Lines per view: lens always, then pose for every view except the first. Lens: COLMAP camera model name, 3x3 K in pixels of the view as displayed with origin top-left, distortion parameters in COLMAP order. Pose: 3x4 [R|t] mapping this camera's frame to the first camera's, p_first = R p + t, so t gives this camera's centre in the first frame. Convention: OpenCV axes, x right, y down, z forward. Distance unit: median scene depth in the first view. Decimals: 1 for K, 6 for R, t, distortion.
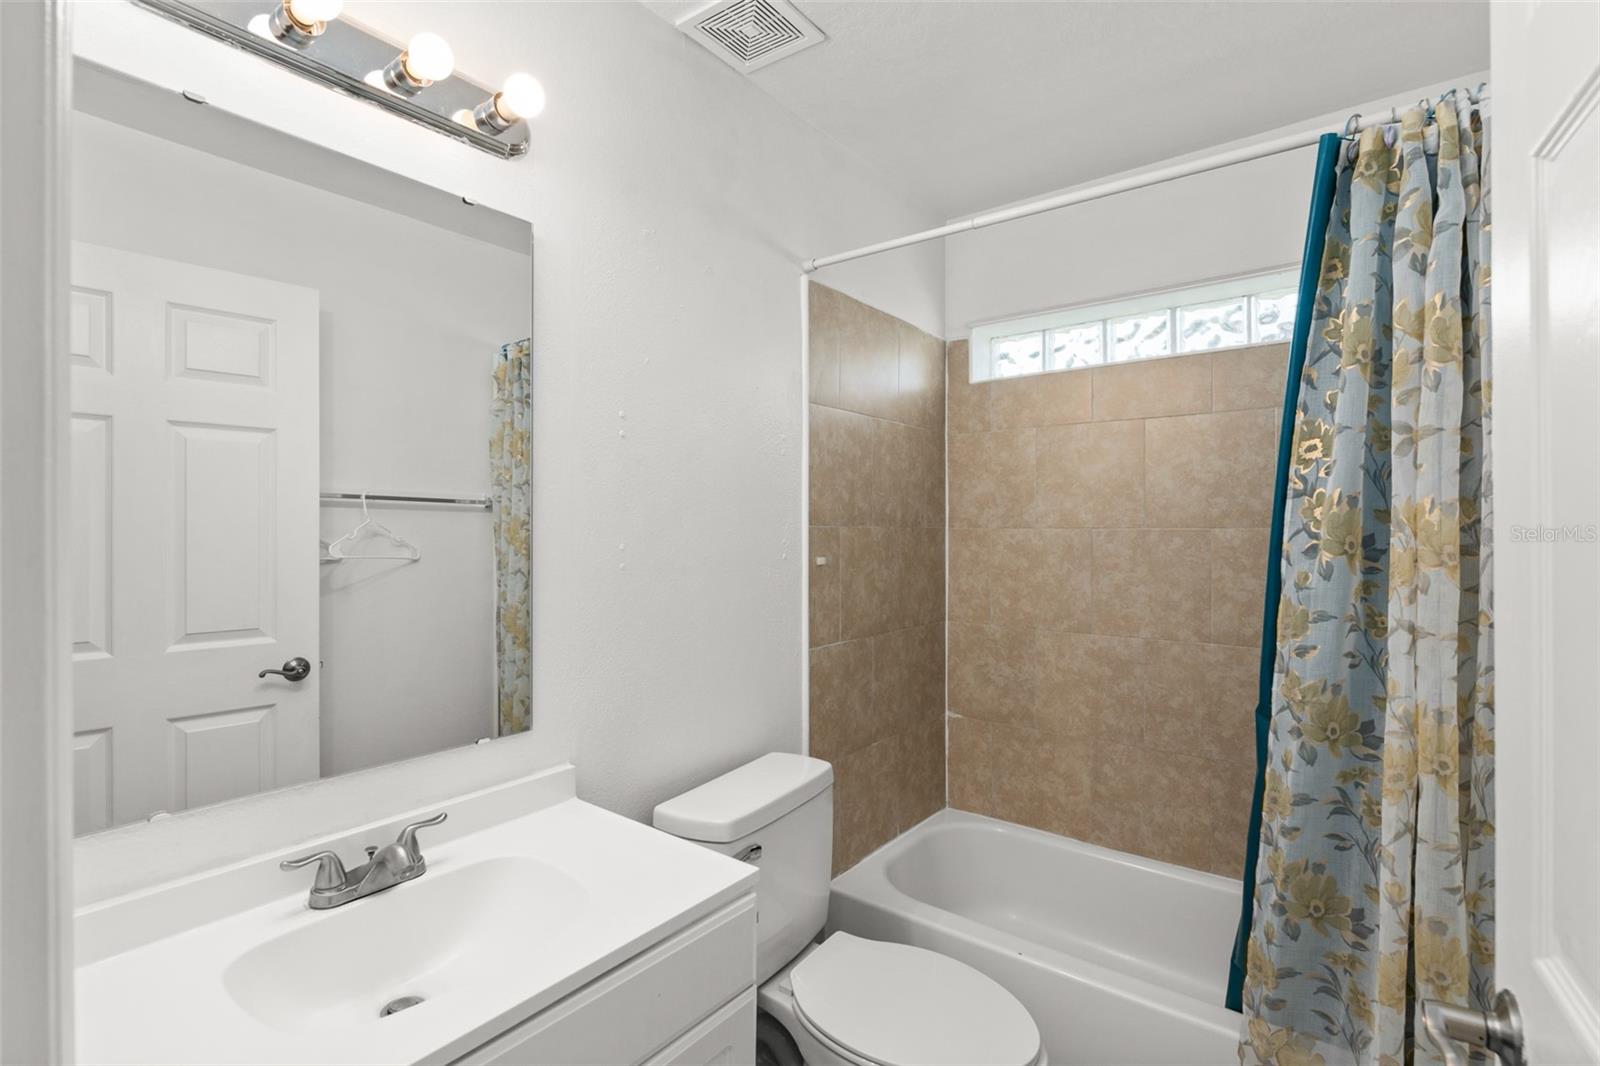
lens RADIAL K [[726.2, 0, 789.3], [0, 726.2, 540.5], [0, 0, 1]] dist [-0.015896, -0.000342]
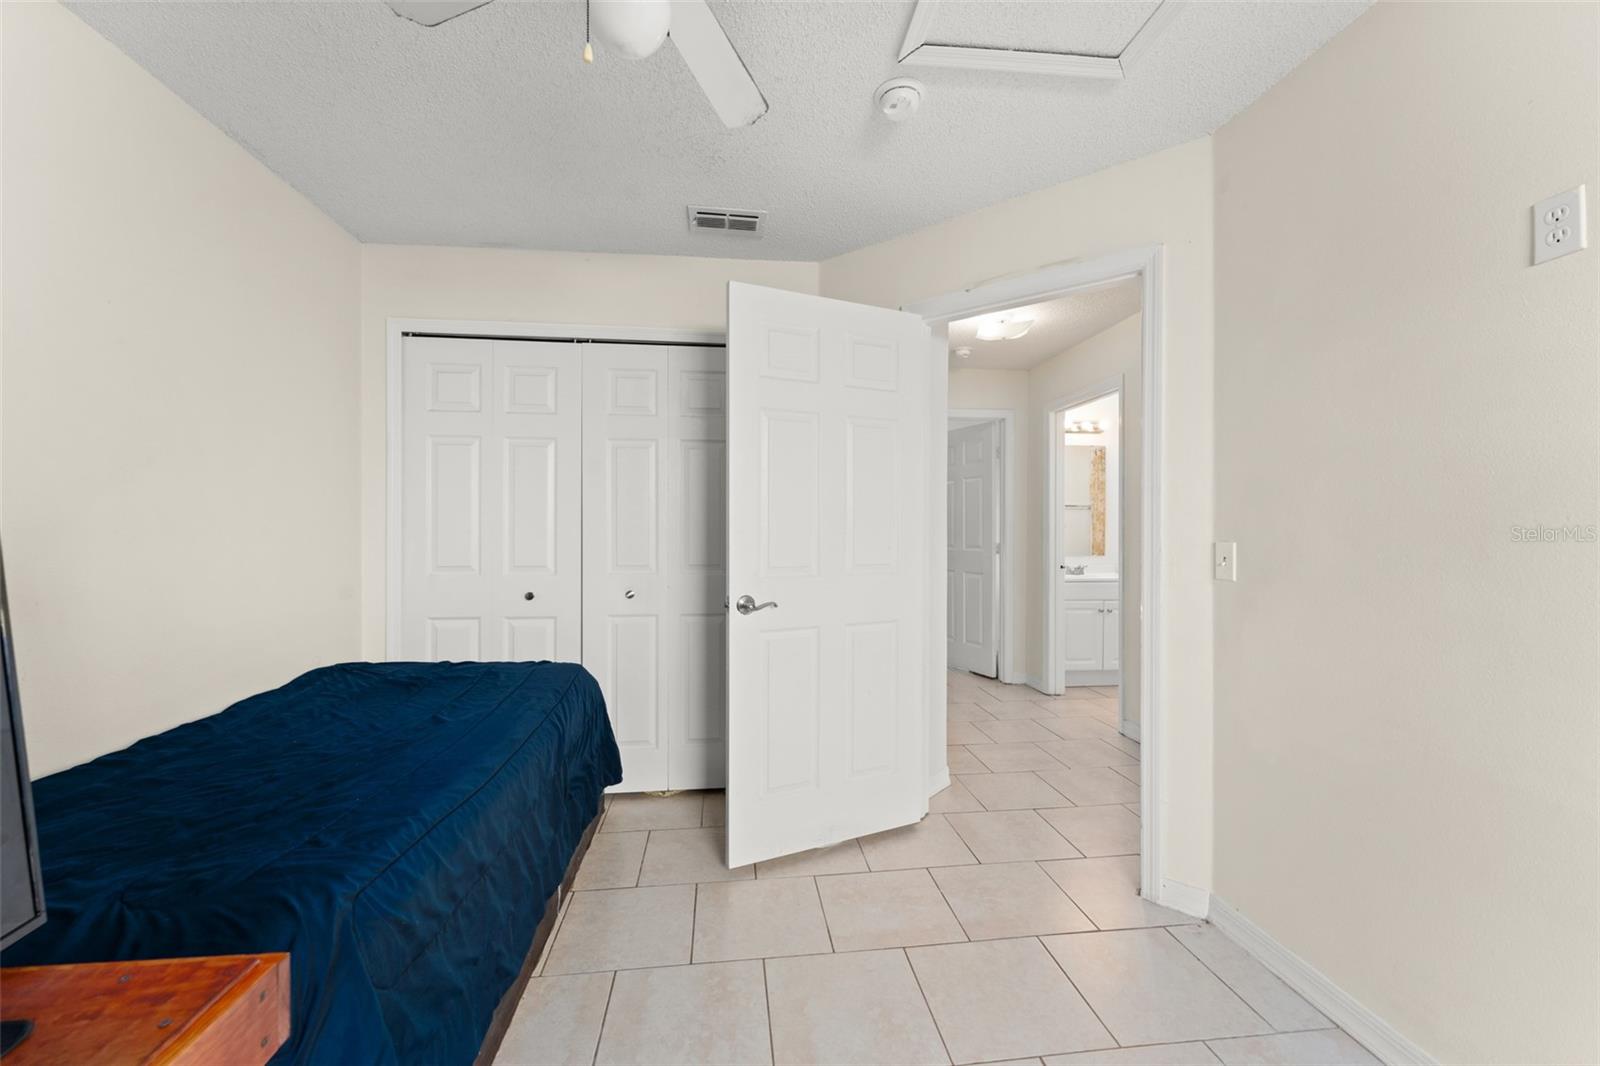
lens RADIAL K [[640.1, 0, 802.1], [0, 640.1, 531.2], [0, 0, 1]] dist [0.007965, -0.000847]
pose [[0.707572, 0.003885, -0.706631, 0.568554], [-0.005833, 0.999983, -0.000343, 0.052843], [0.706617, 0.004365, 0.707582, -1.585575]]
